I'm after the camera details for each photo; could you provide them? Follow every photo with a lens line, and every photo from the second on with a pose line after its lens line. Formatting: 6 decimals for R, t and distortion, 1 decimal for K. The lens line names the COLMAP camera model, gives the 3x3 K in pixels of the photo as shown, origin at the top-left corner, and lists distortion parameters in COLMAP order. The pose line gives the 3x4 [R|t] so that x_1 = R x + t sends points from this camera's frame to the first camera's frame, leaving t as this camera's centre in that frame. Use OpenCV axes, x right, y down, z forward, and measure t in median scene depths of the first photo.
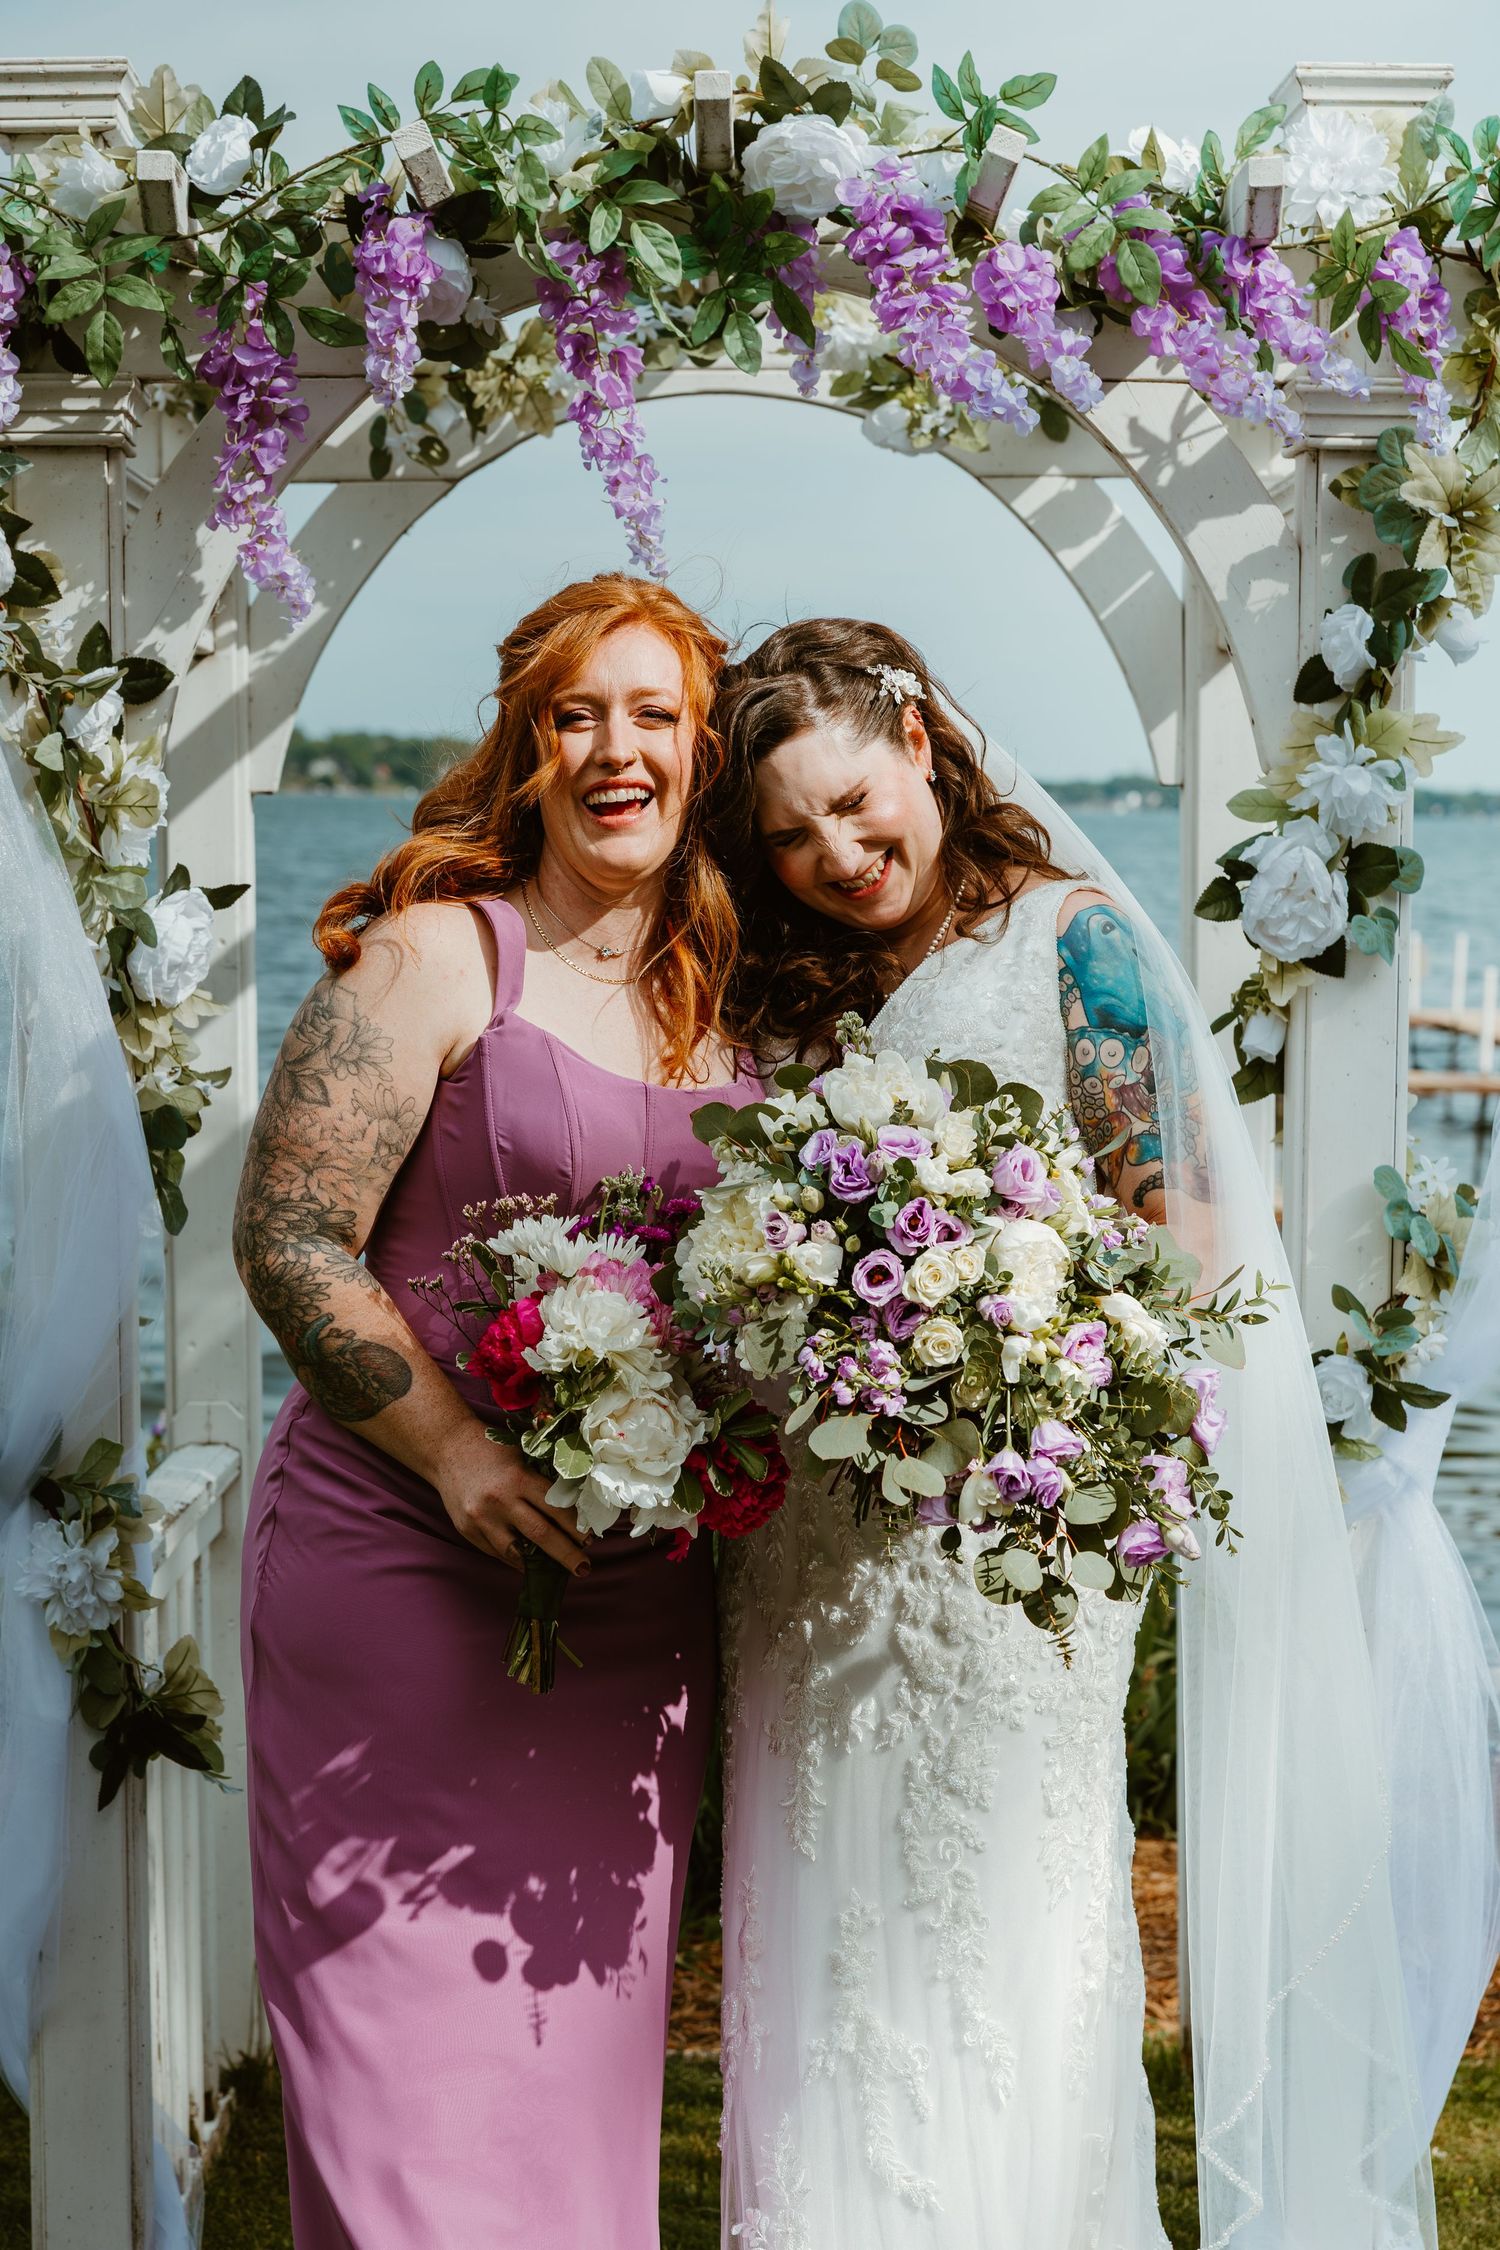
lens RADIAL K [[3922.0, 0, 746.9], [0, 3922.0, 1117.5], [0, 0, 1]] dist [0.039990, 0.000000]
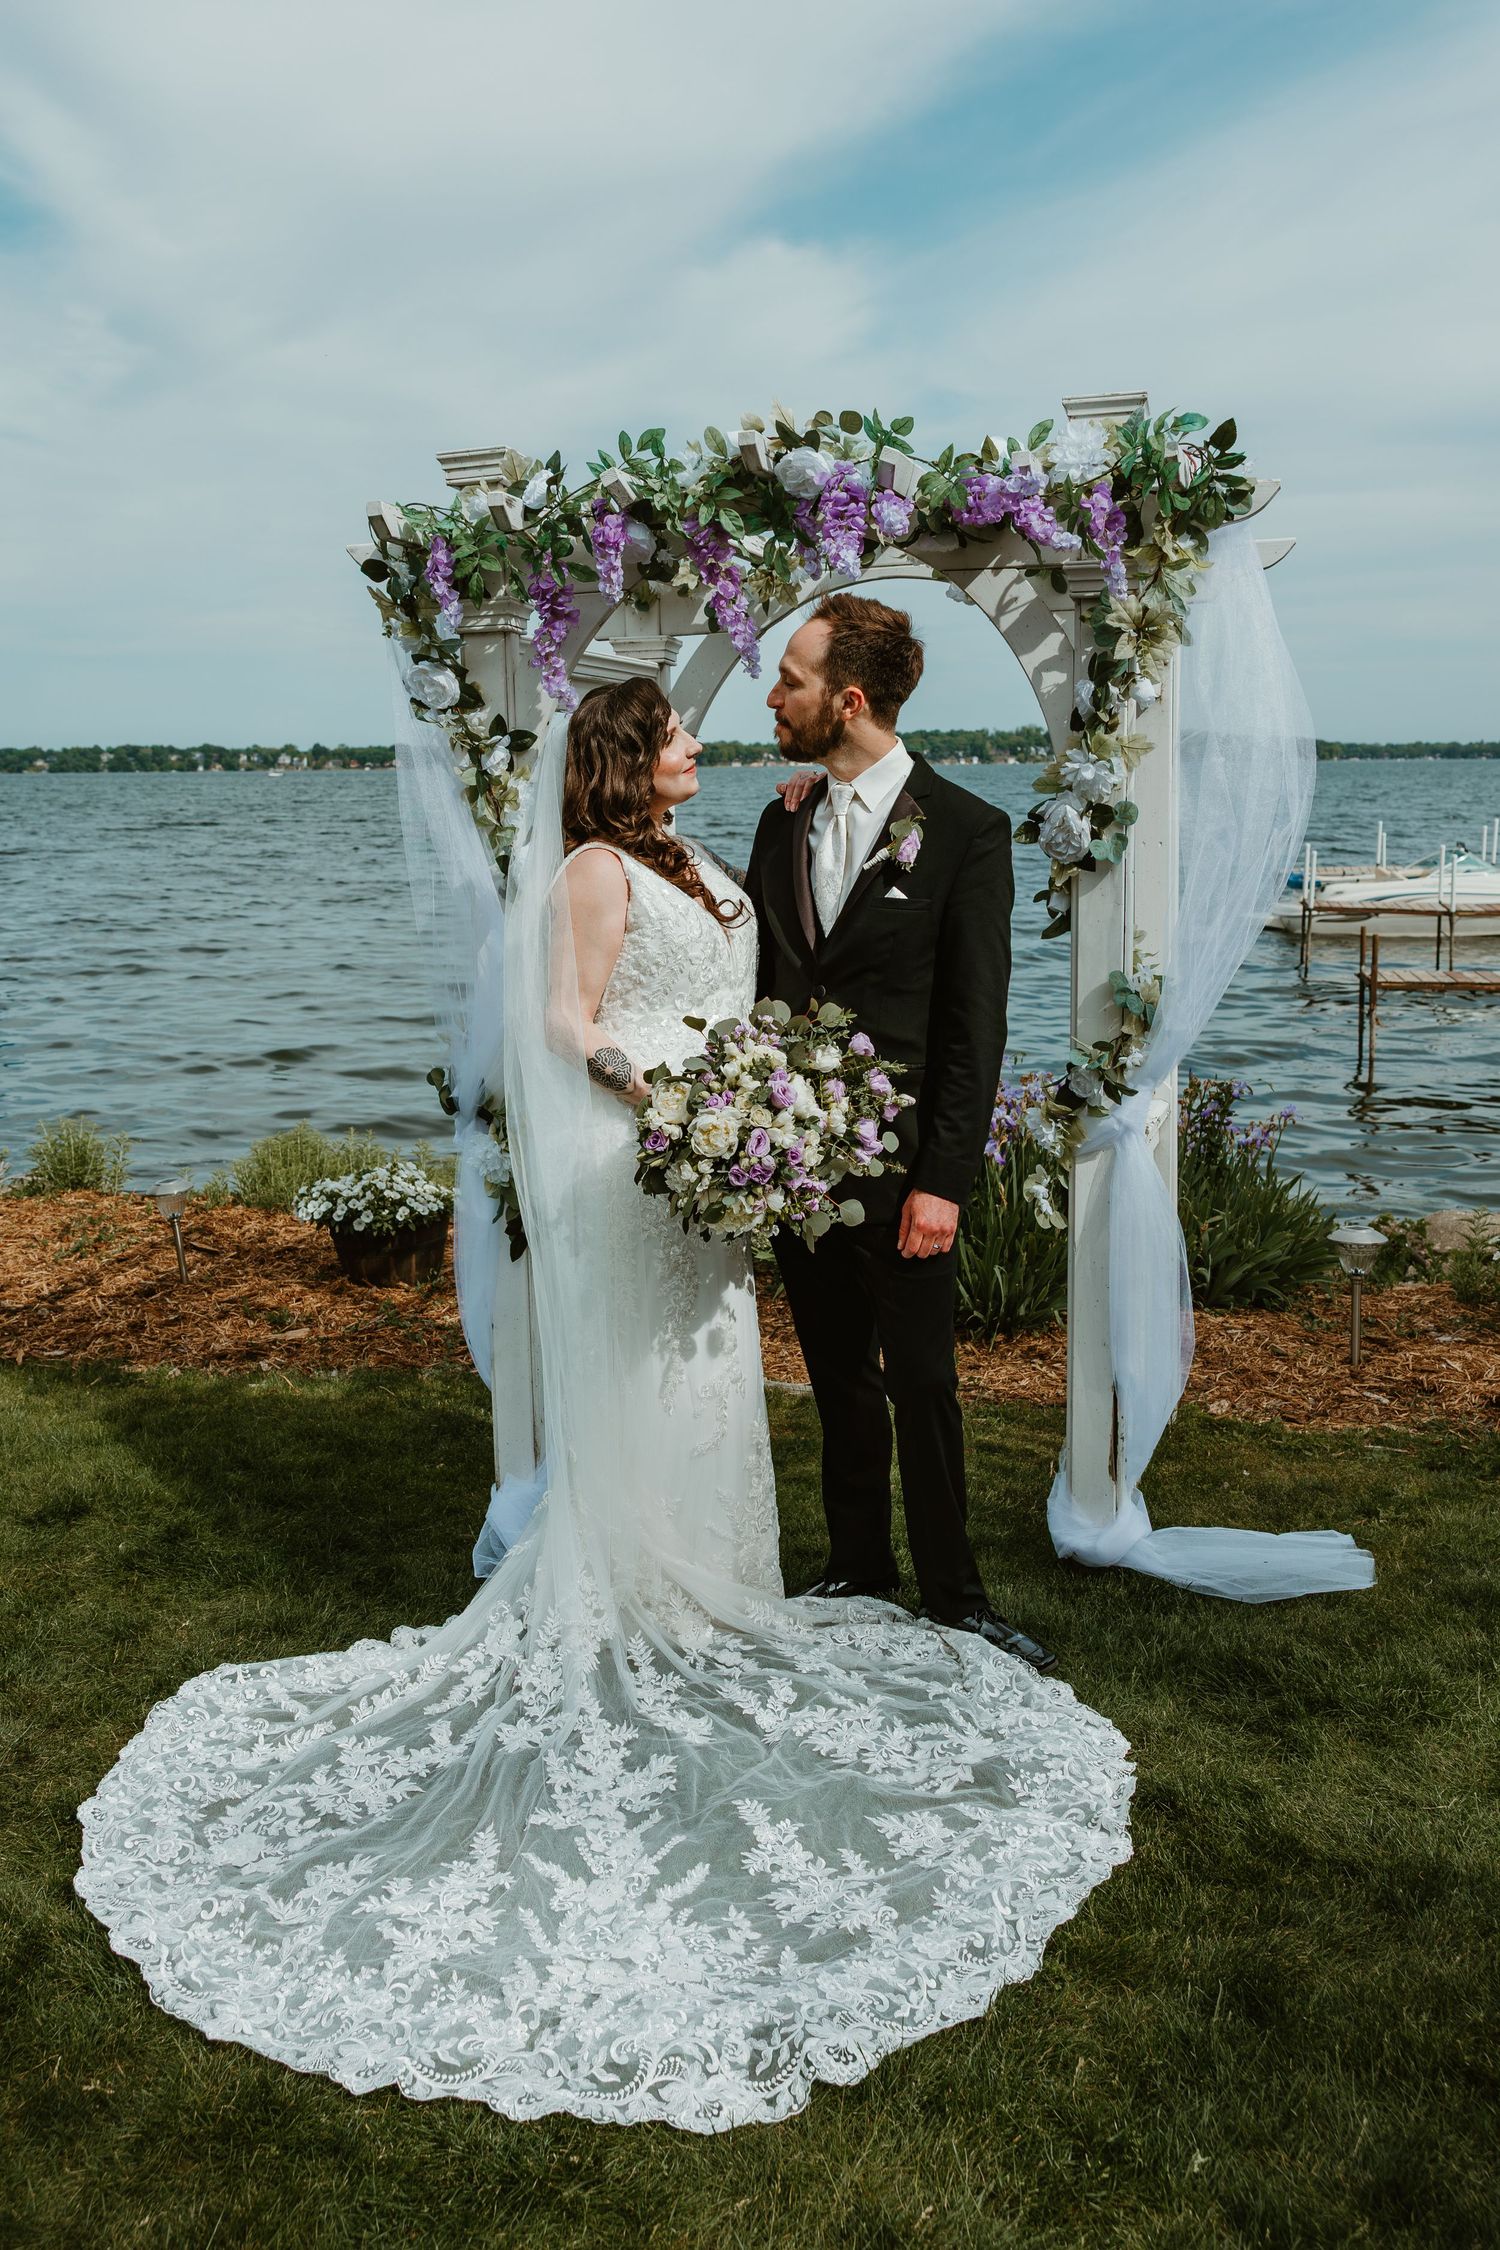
lens RADIAL K [[2041.0, 0, 678.7], [0, 2041.0, 1097.5], [0, 0, 1]] dist [0.007698, 0.022269]
pose [[0.944718, 0.021087, -0.327205, 0.300808], [0.003920, 0.997132, 0.075580, -0.001339], [0.327860, -0.072685, 0.941926, -0.034141]]
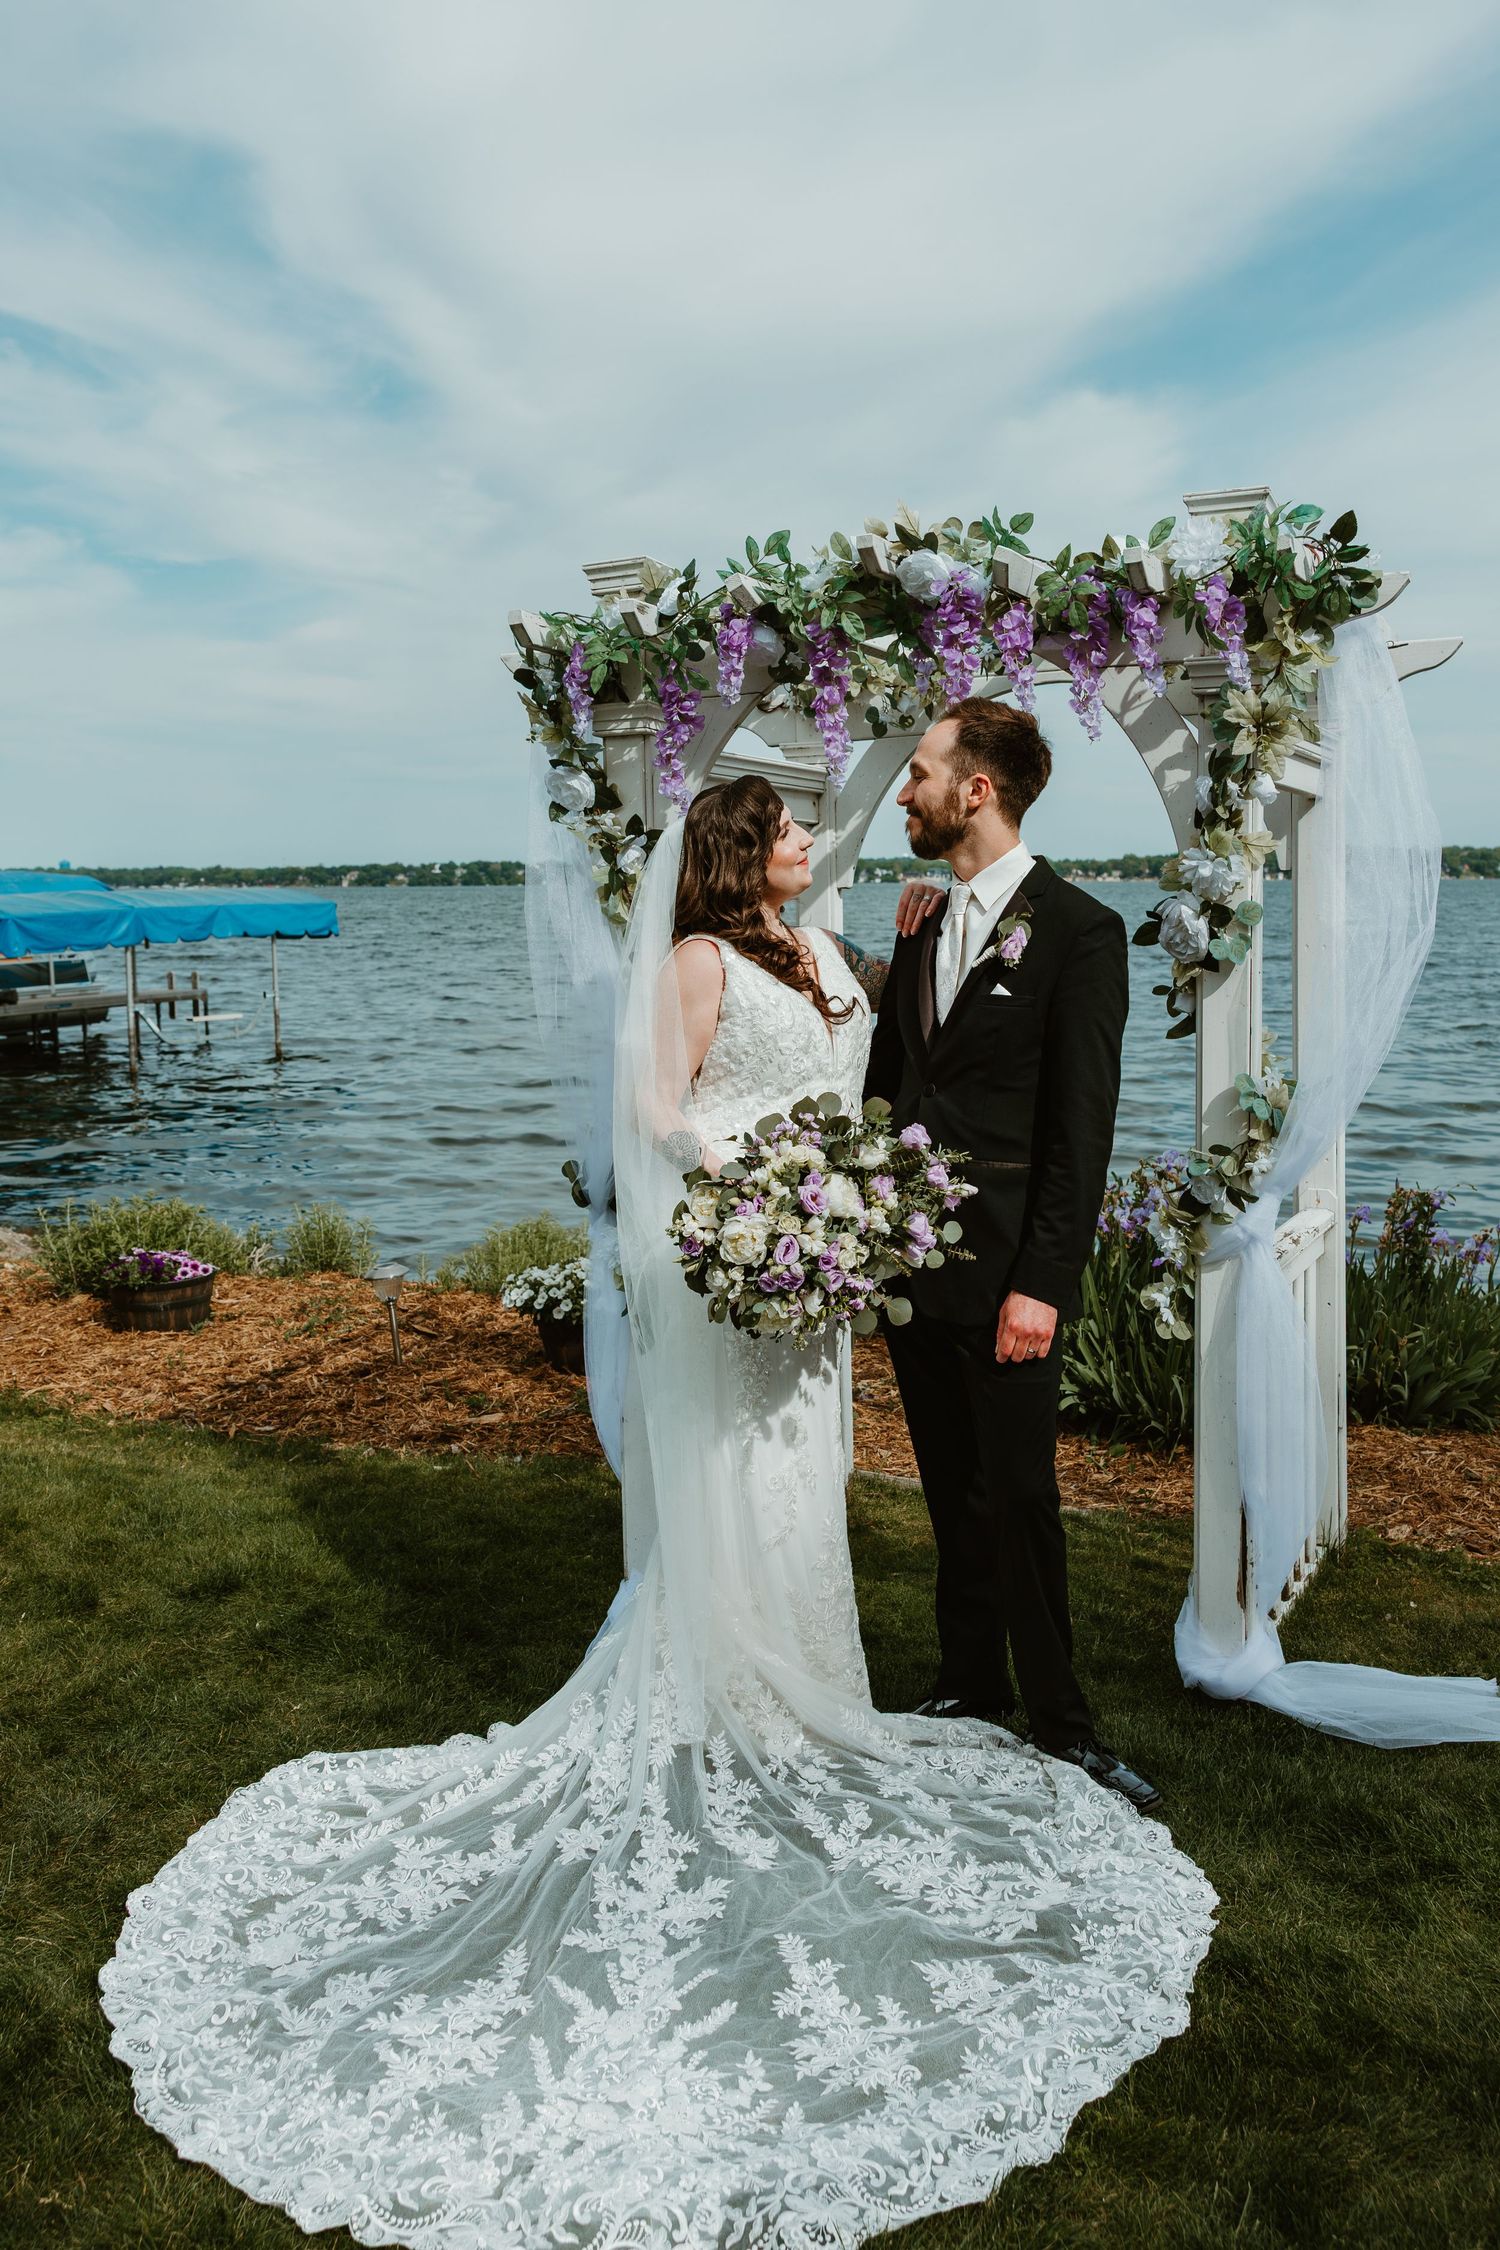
lens RADIAL K [[1946.4, 0, 751.5], [0, 1946.4, 1069.2], [0, 0, 1]] dist [0.015417, -0.000183]
pose [[0.896474, 0.013264, -0.442897, 0.379562], [-0.009230, 0.999894, 0.011263, 0.002917], [0.442999, -0.006009, 0.896502, 0.055225]]
